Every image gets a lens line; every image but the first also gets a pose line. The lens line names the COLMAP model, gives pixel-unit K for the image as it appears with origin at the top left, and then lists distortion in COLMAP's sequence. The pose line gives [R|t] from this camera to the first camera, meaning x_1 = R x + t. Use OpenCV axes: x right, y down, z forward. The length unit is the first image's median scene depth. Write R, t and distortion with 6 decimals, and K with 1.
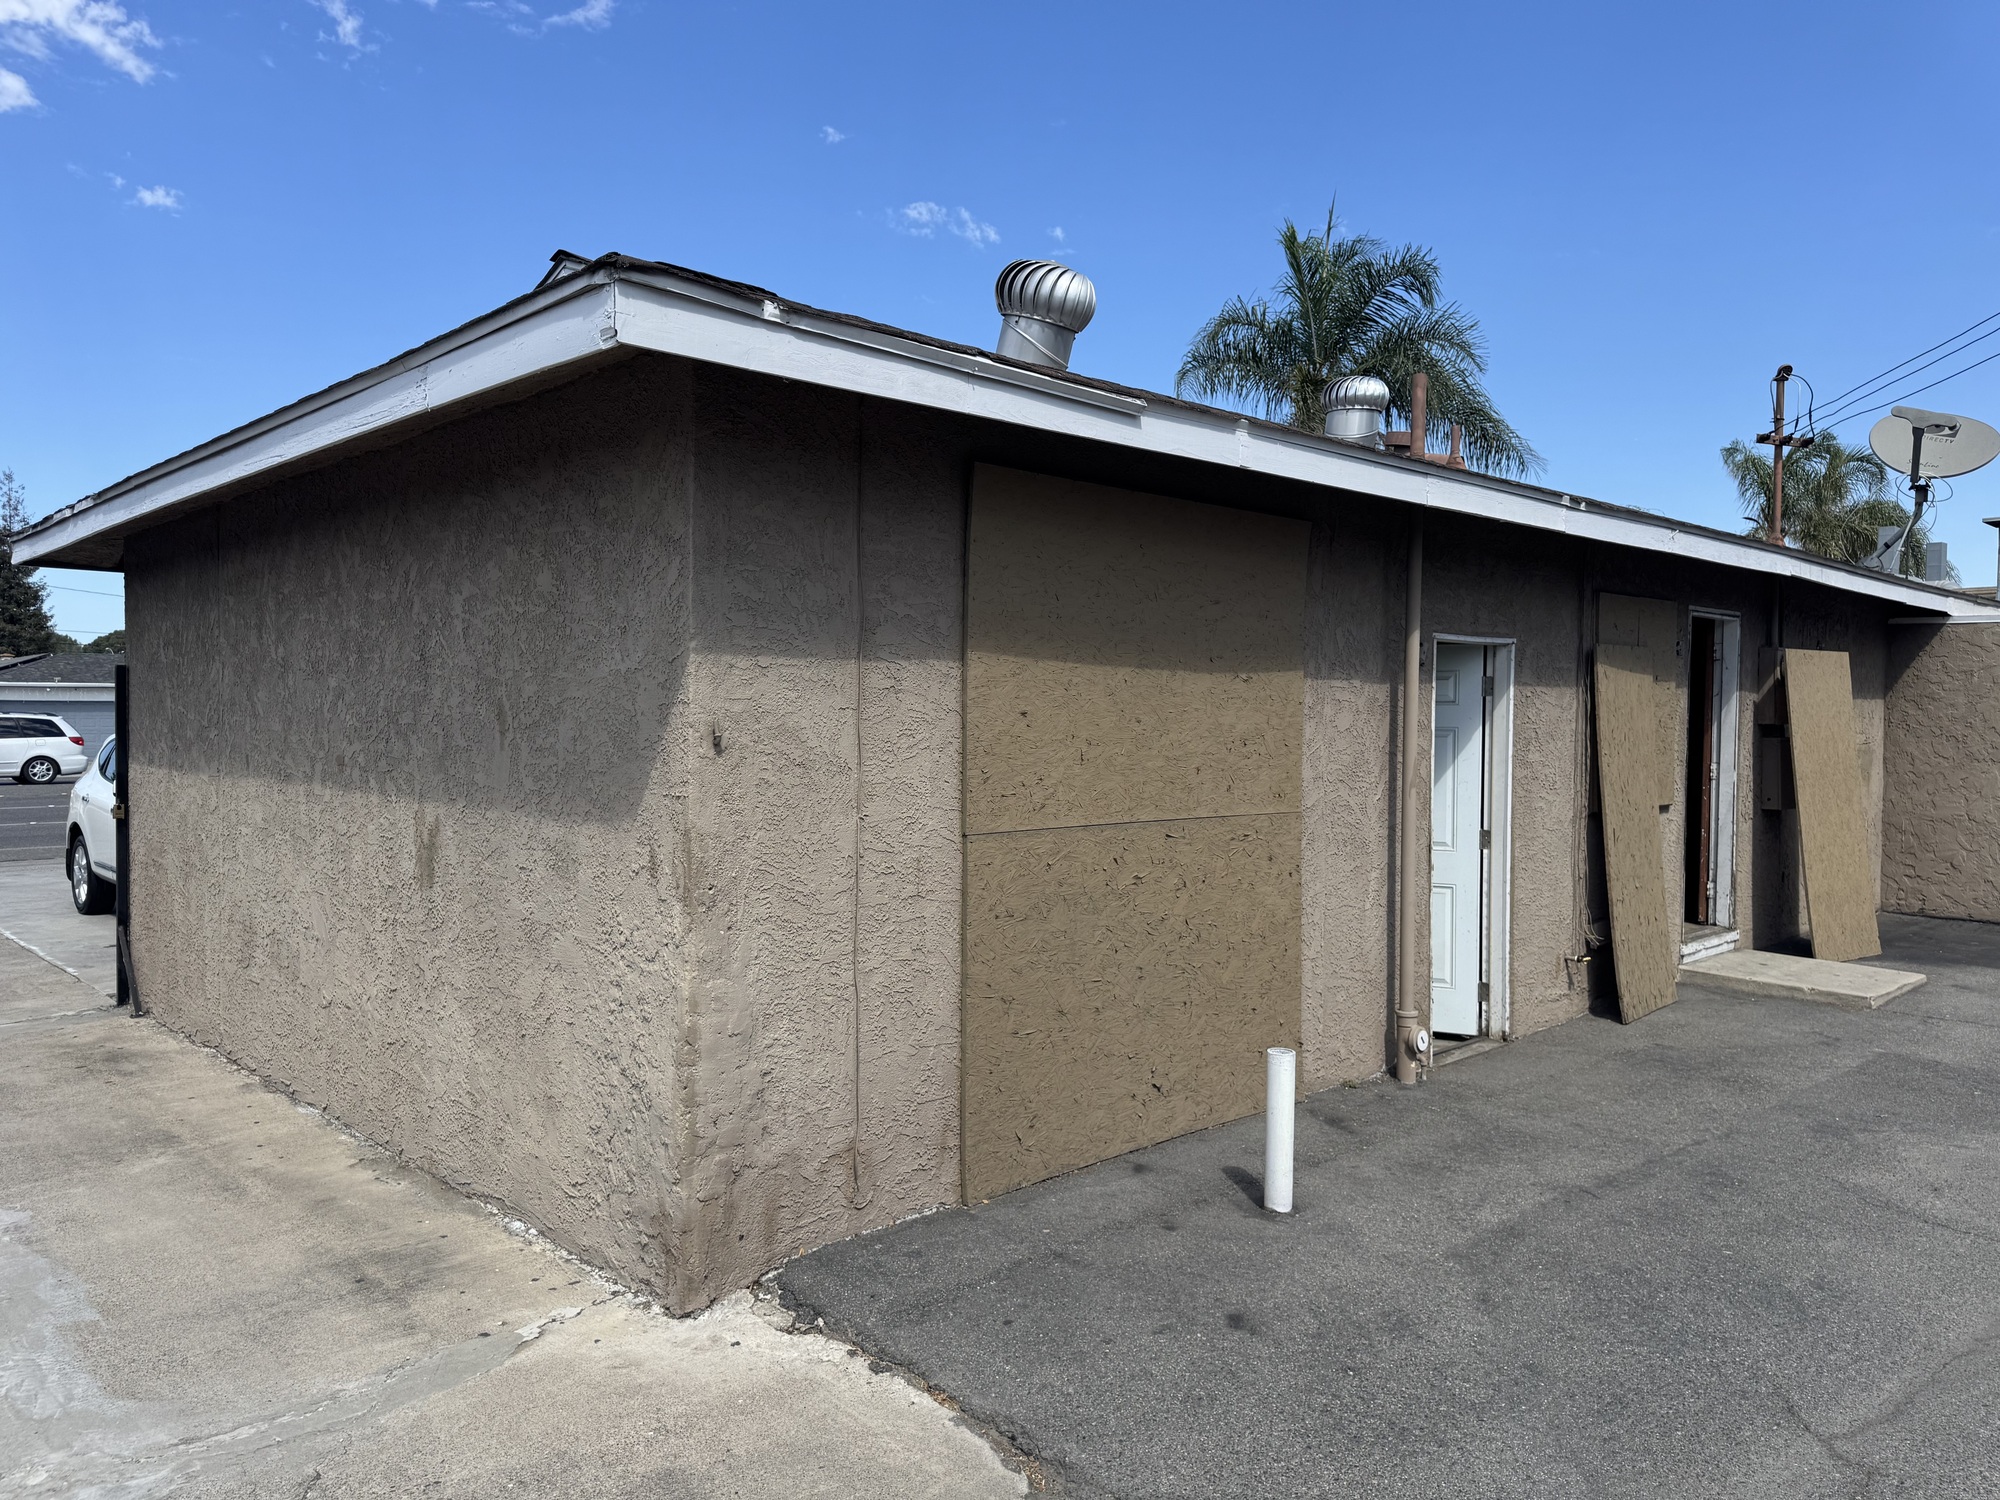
lens RADIAL K [[1417.1, 0, 1011.6], [0, 1417.1, 747.5], [0, 0, 1]] dist [0.038507, -0.037527]
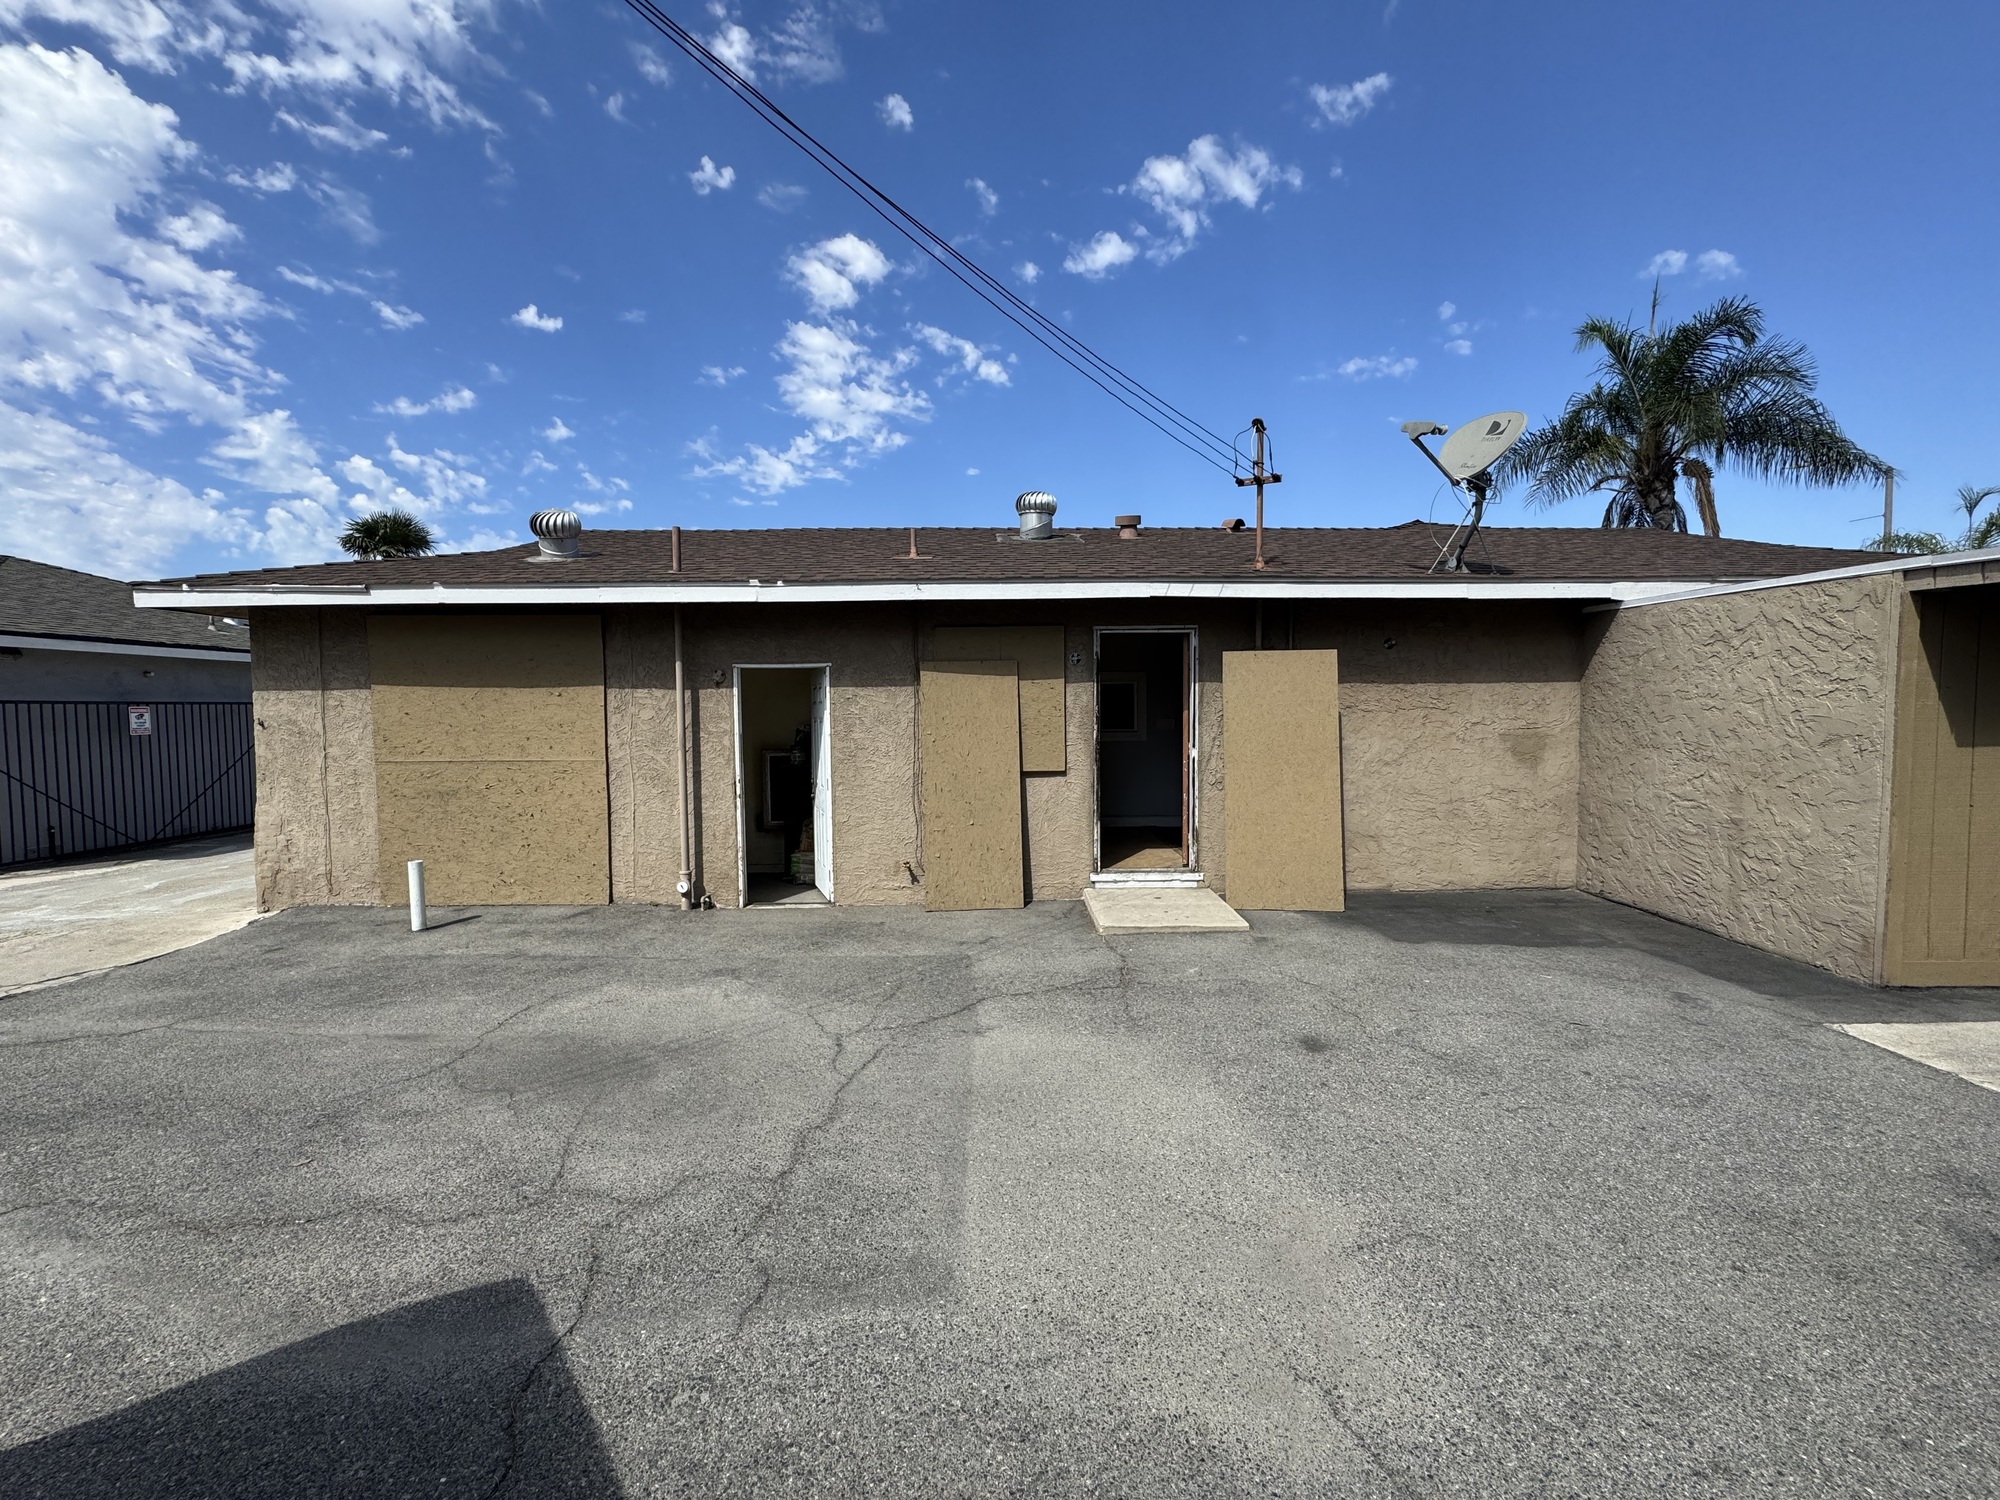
lens RADIAL K [[802.0, 0, 1003.0], [0, 802.0, 749.5], [0, 0, 1]] dist [-0.005905, 0.000868]
pose [[0.730174, 0.020072, -0.682967, 1.721957], [-0.004188, 0.999681, 0.024902, -0.001075], [0.683249, -0.015323, 0.730025, 0.702290]]
